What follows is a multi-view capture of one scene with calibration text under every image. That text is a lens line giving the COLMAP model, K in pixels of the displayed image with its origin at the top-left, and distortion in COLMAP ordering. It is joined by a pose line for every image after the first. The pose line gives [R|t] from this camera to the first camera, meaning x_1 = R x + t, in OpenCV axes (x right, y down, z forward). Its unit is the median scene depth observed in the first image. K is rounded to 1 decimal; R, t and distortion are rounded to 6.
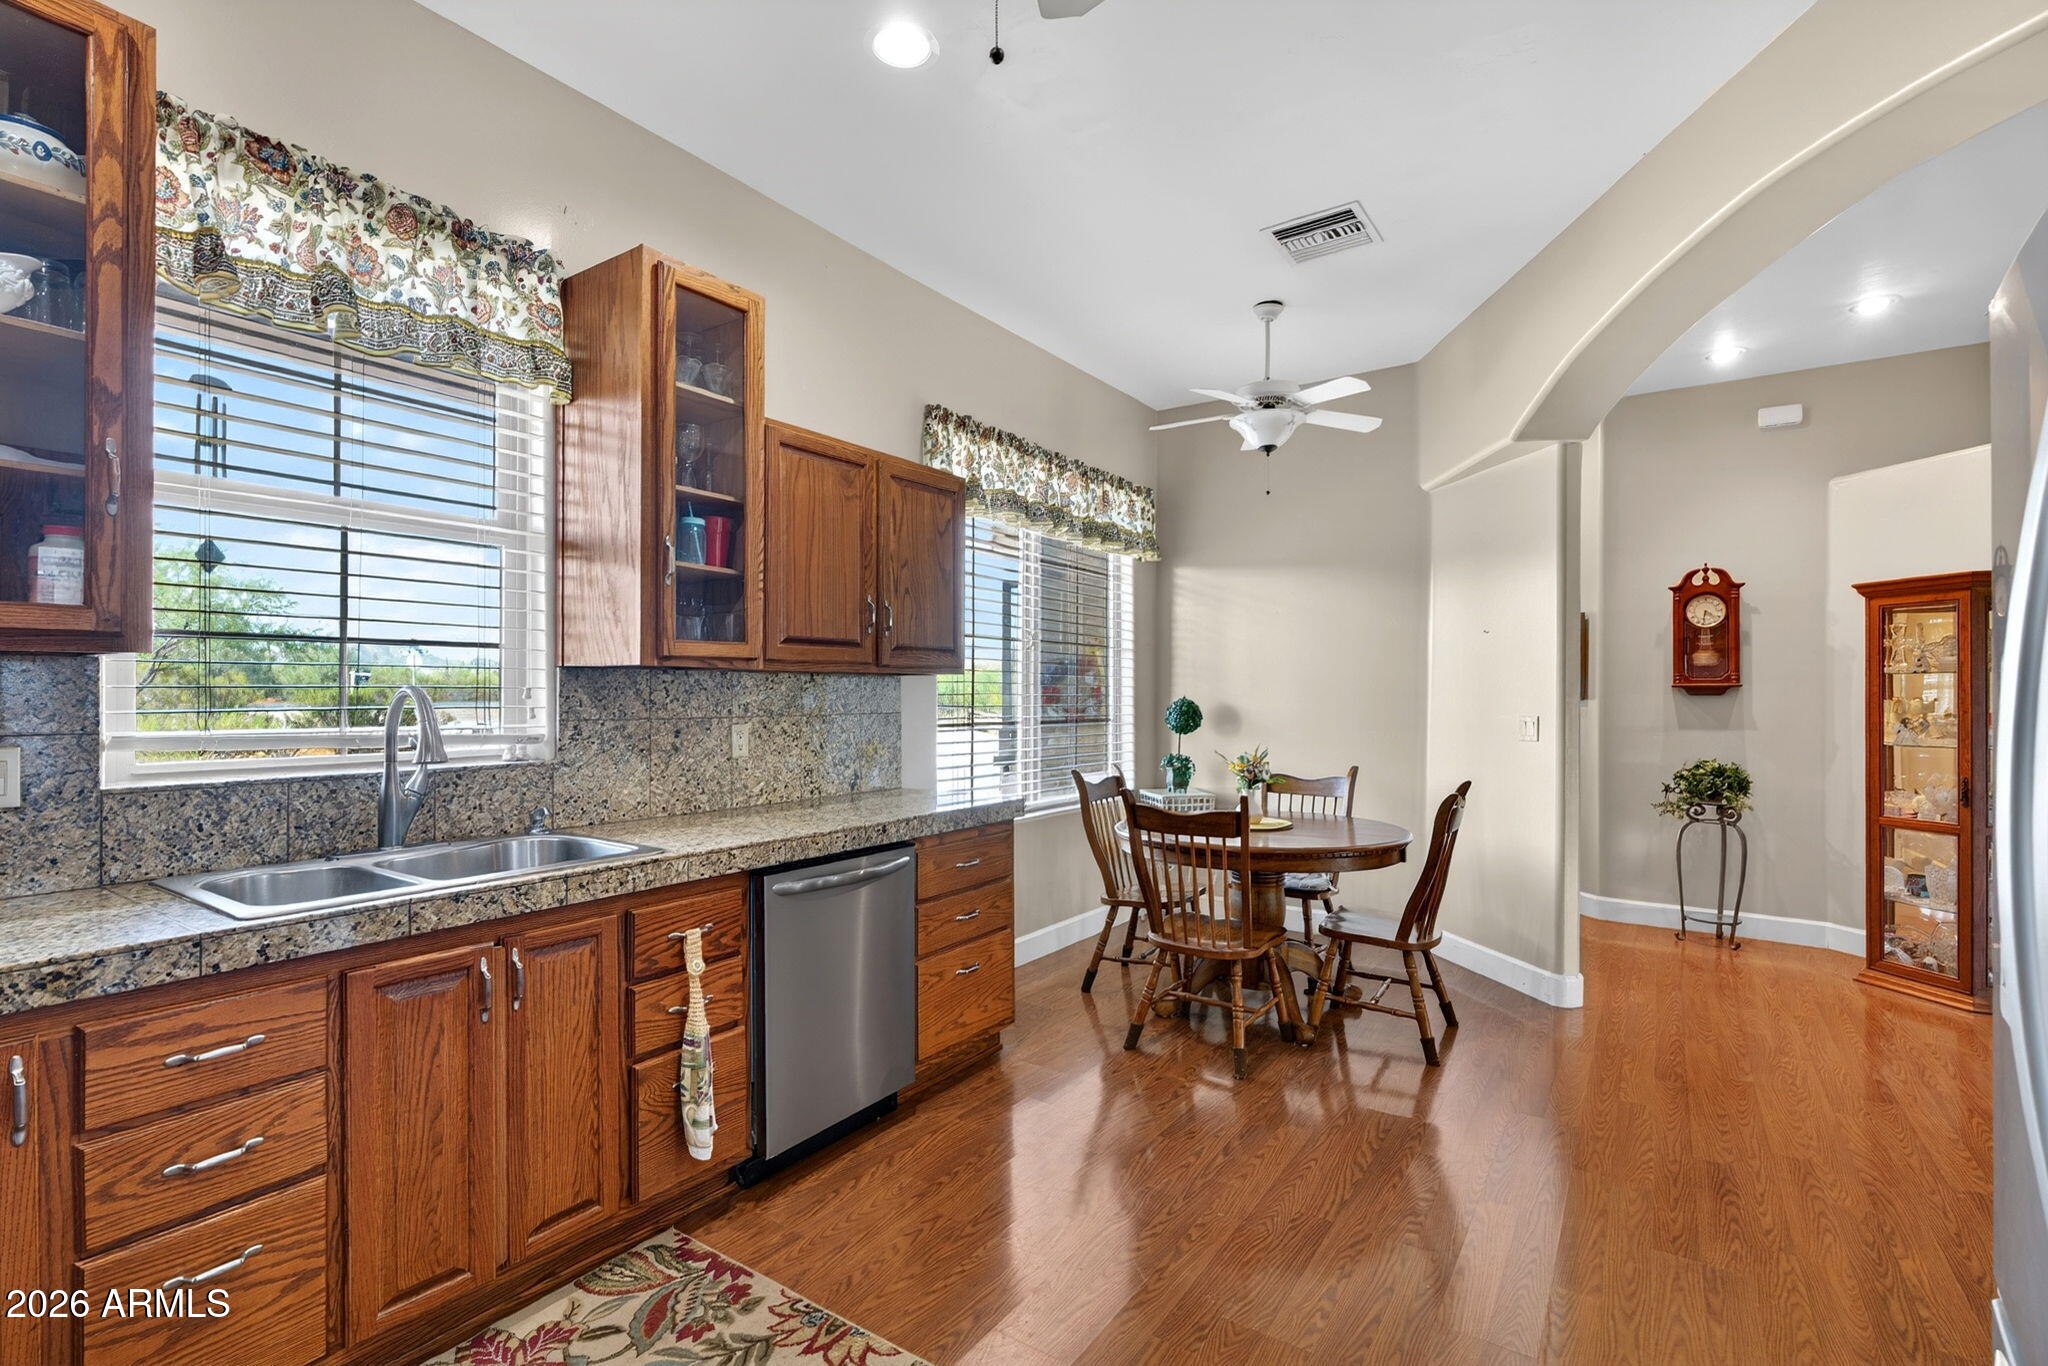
lens RADIAL K [[925.5, 0, 1007.7], [0, 925.5, 689.7], [0, 0, 1]] dist [-0.014591, 0.000302]
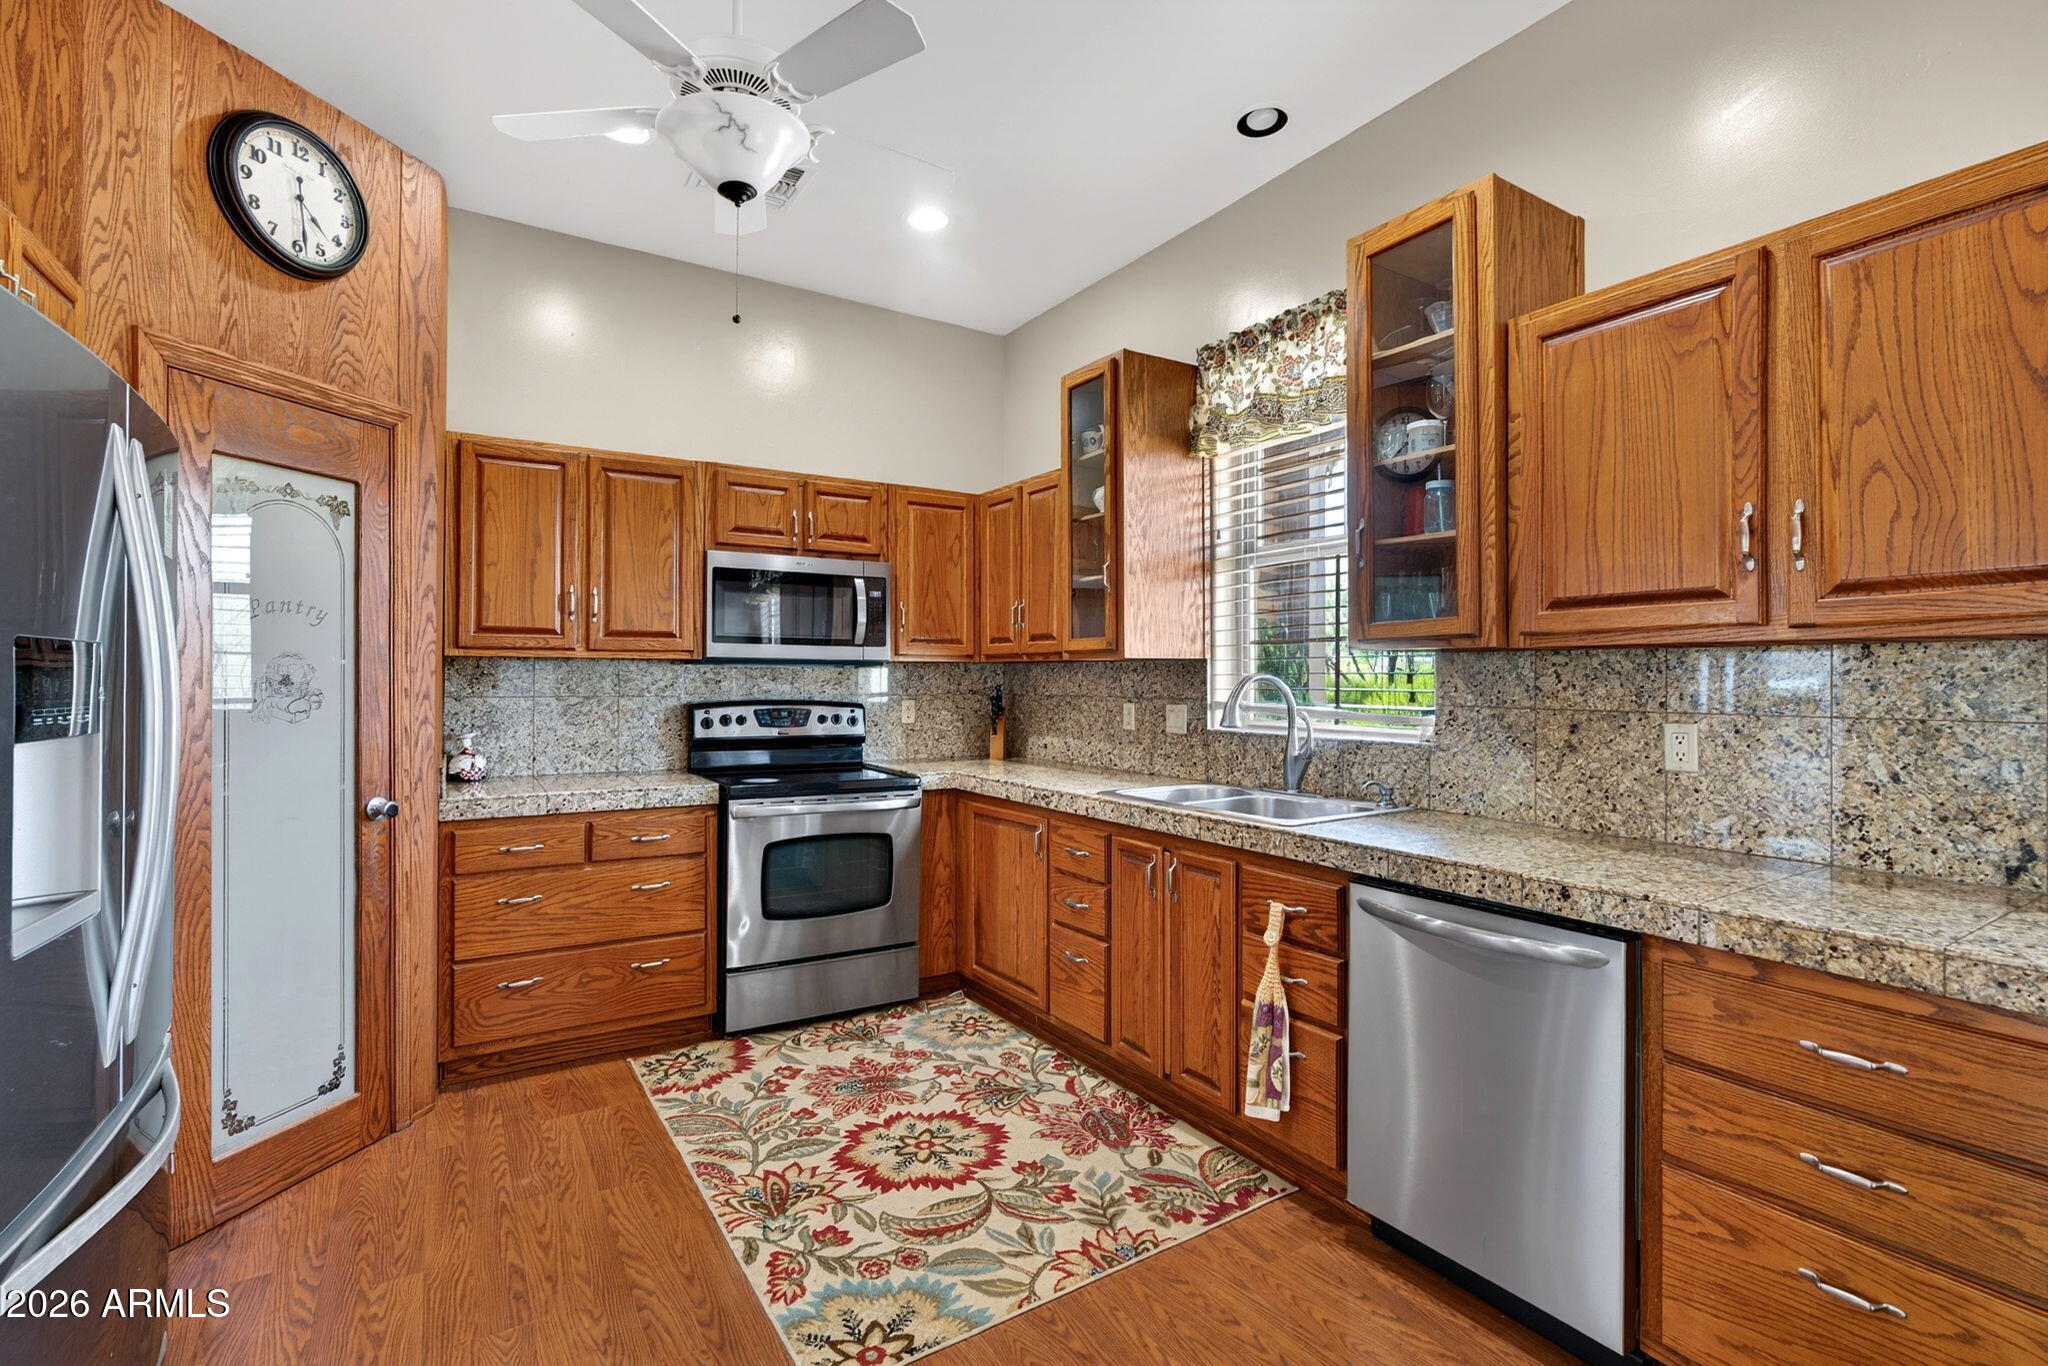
lens RADIAL K [[970.6, 0, 1077.8], [0, 970.6, 677.7], [0, 0, 1]] dist [-0.023096, 0.008675]
pose [[-0.369212, -0.005399, -0.929330, 0.700512], [-0.002183, 0.999985, -0.004942, 0.009928], [0.929343, 0.000204, -0.369218, 1.097008]]
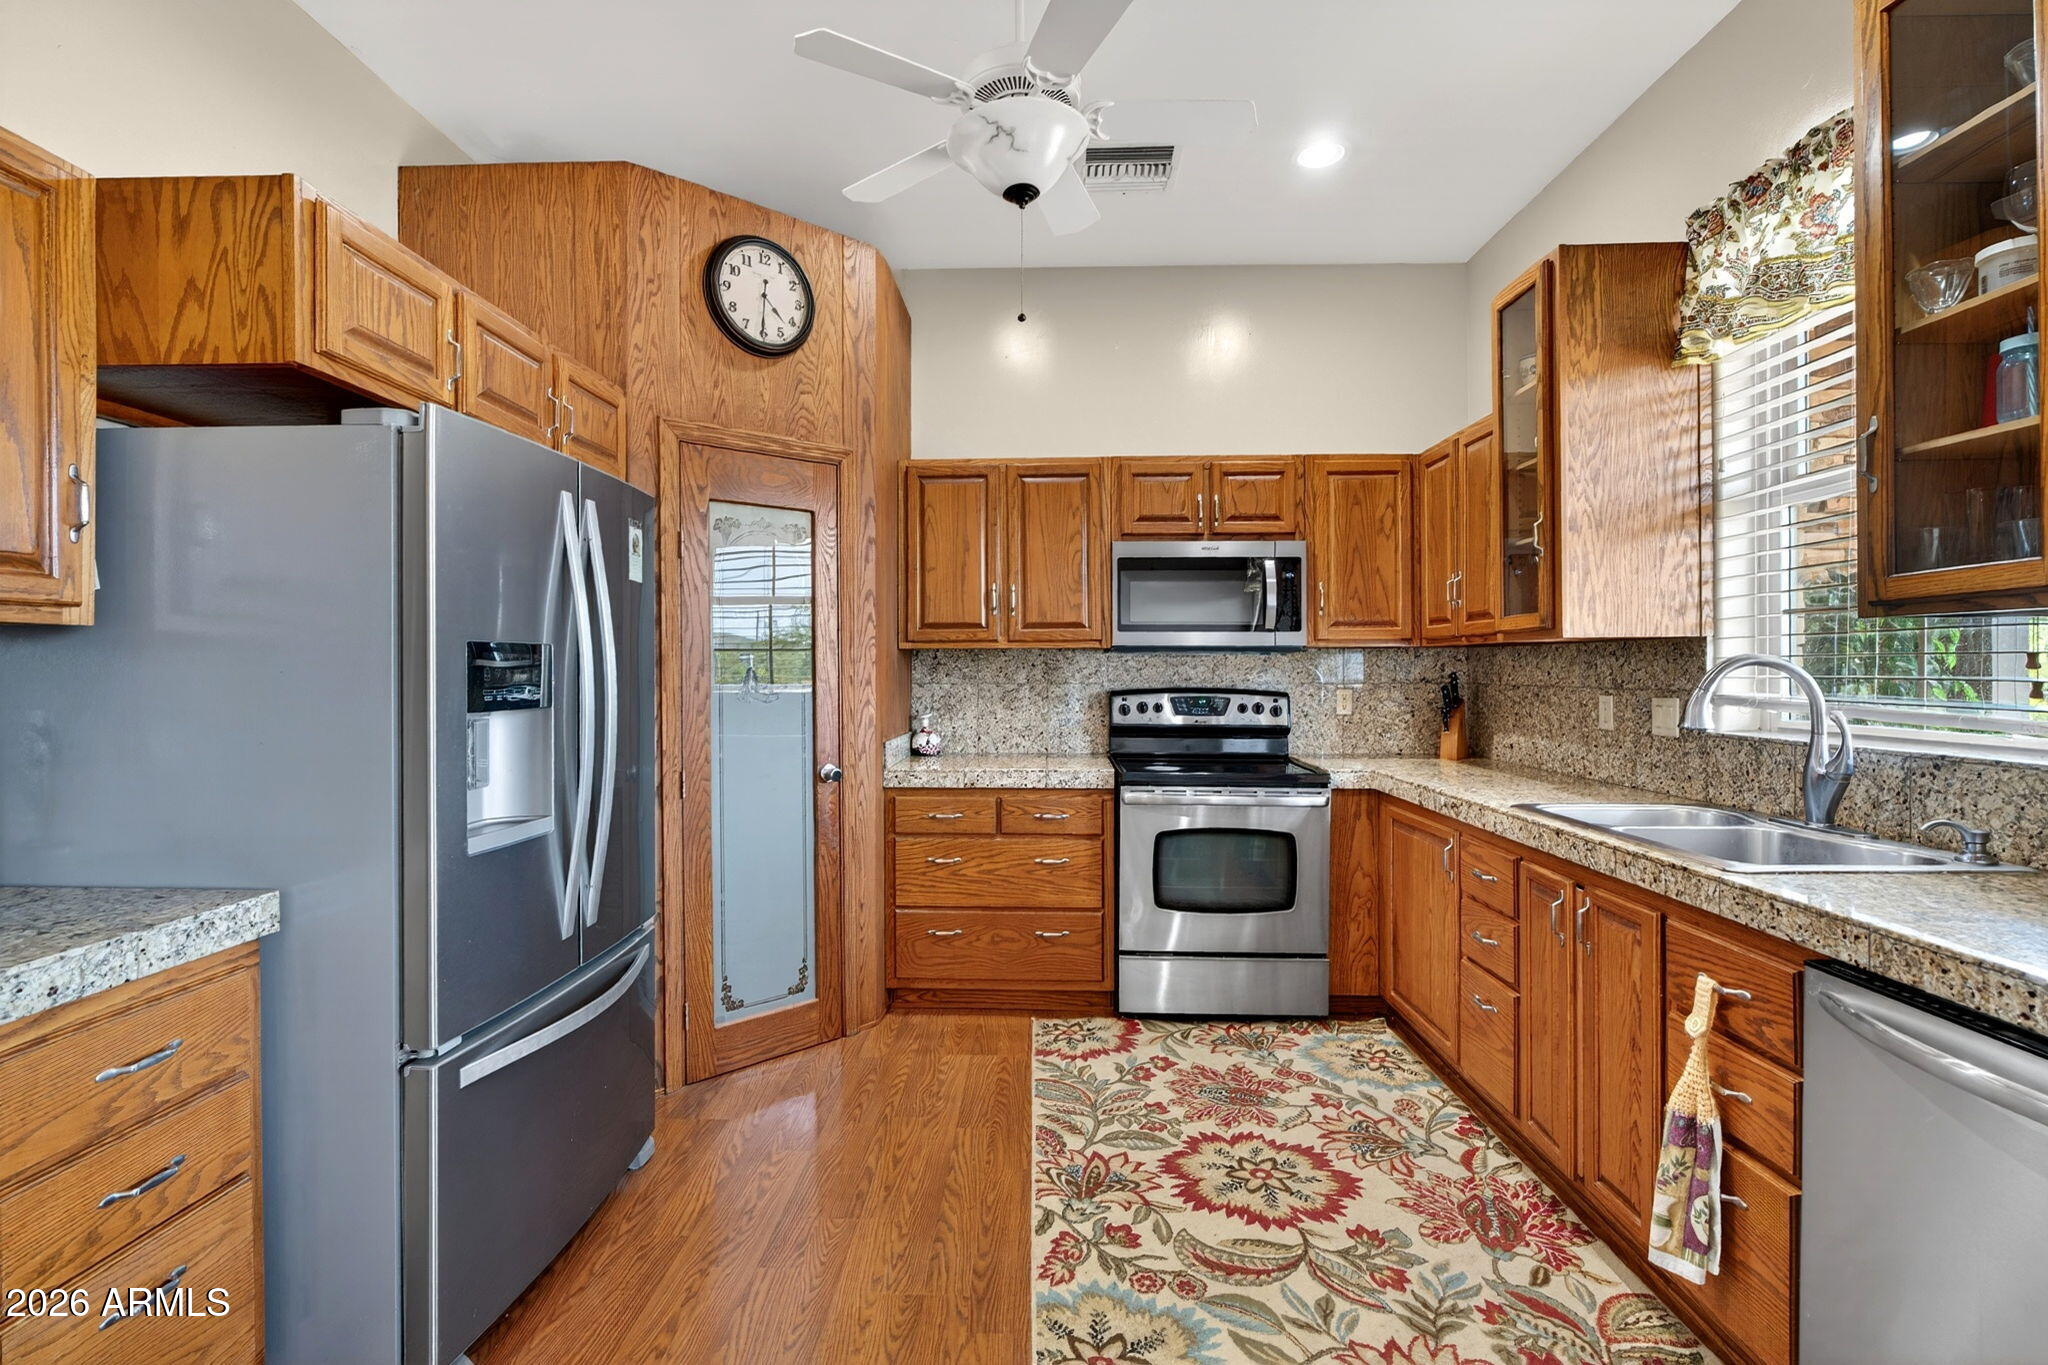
lens RADIAL K [[993.8, 0, 1022.9], [0, 993.8, 675.1], [0, 0, 1]] dist [-0.023600, 0.010780]
pose [[-0.851878, 0.003530, -0.523729, 0.493536], [0.001559, 0.999990, 0.004204, 0.011253], [0.523739, 0.002765, -0.851875, 1.273564]]
